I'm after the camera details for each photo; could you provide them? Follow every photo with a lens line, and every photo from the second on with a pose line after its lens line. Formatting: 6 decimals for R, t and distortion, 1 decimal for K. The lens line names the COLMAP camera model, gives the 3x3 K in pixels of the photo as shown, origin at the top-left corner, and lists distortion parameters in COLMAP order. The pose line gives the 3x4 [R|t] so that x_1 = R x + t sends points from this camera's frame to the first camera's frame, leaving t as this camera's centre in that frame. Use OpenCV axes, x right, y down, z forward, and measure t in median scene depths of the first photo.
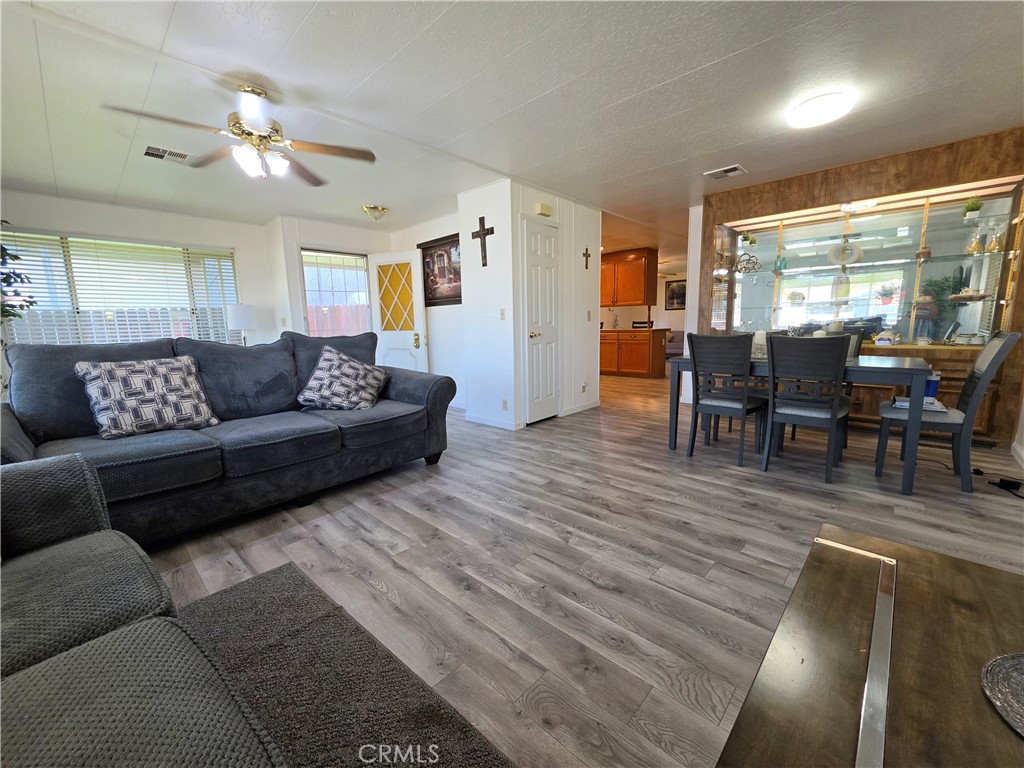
lens RADIAL K [[415.6, 0, 514.8], [0, 415.6, 387.4], [0, 0, 1]] dist [-0.001132, 0.001112]
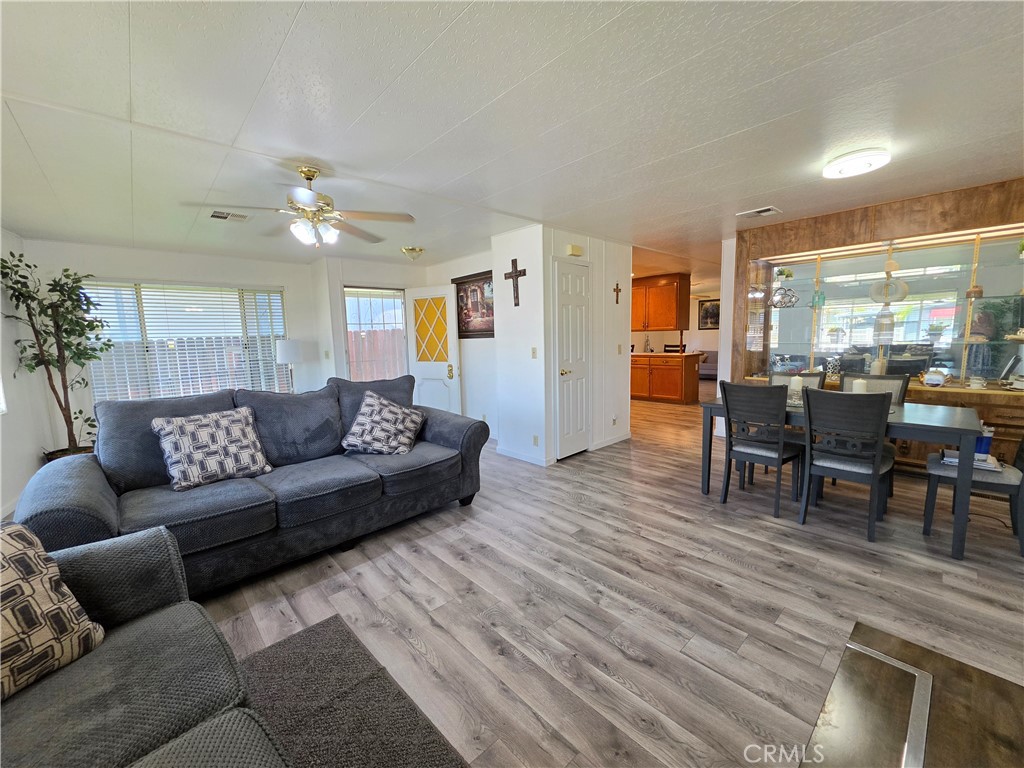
lens RADIAL K [[415.6, 0, 513.7], [0, 415.6, 386.7], [0, 0, 1]] dist [-0.001132, 0.001112]
pose [[0.997324, 0.004719, -0.072958, -0.006205], [-0.006608, 0.999649, -0.025668, -0.095171], [0.072811, 0.026082, 0.997005, -0.033788]]
